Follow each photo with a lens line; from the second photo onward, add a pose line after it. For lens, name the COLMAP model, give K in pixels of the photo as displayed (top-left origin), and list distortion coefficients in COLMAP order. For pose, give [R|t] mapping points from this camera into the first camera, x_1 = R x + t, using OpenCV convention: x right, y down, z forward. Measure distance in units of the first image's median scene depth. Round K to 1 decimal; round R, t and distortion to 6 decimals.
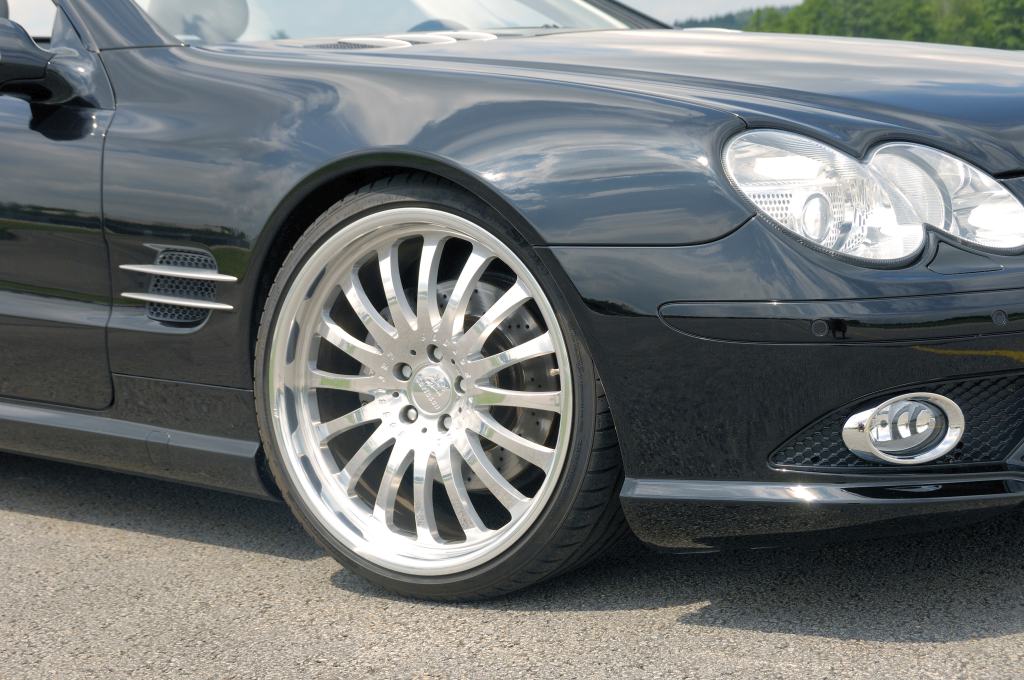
lens RADIAL K [[1989.5, 0, 513.2], [0, 1989.5, 346.2], [0, 0, 1]] dist [0.336842, 0.000000]
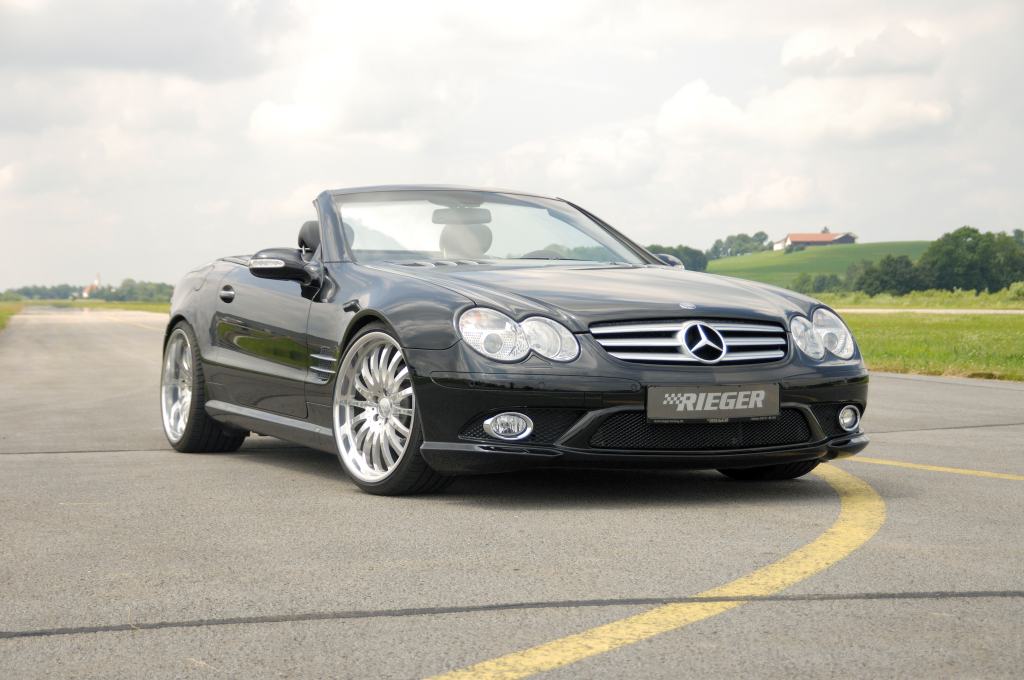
lens RADIAL K [[1989.5, 0, 514.9], [0, 1989.5, 344.7], [0, 0, 1]] dist [0.336842, 0.000000]
pose [[0.926568, 0.057762, -0.371666, 1.023418], [-0.089381, 0.993646, -0.068402, 0.099450], [0.365354, 0.096599, 0.925843, -1.225615]]
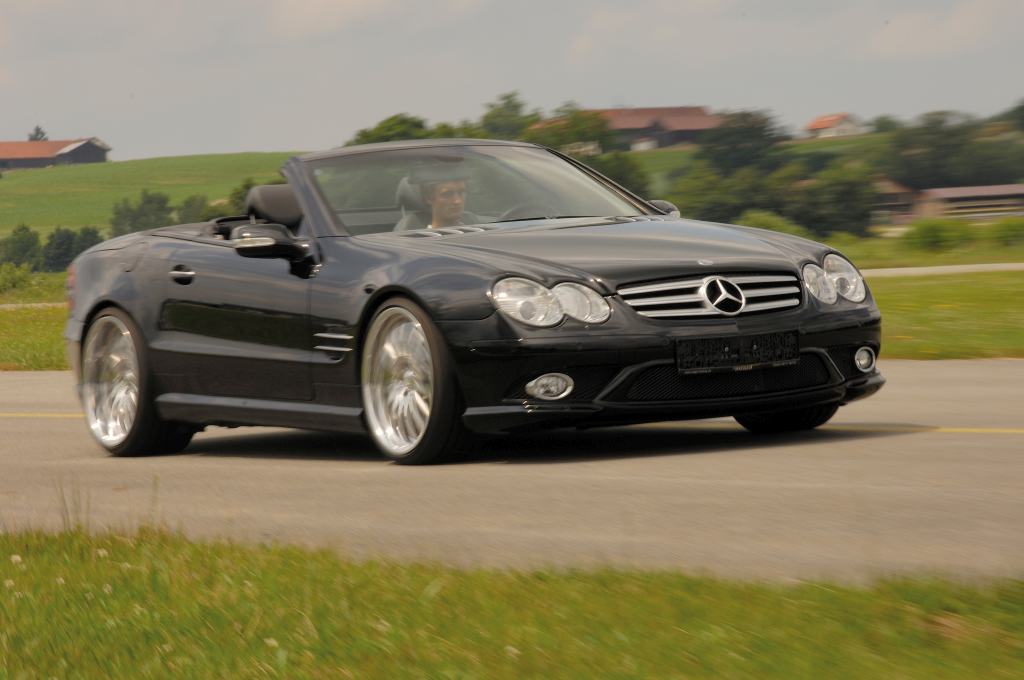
lens RADIAL K [[4695.9, 0, 513.2], [0, 4695.9, 336.3], [0, 0, 1]] dist [1.383131, 0.000000]
pose [[0.956934, -0.002216, -0.290296, 1.803675], [-0.016769, 0.997879, -0.062894, 0.338309], [0.289820, 0.065053, 0.954868, -4.626173]]
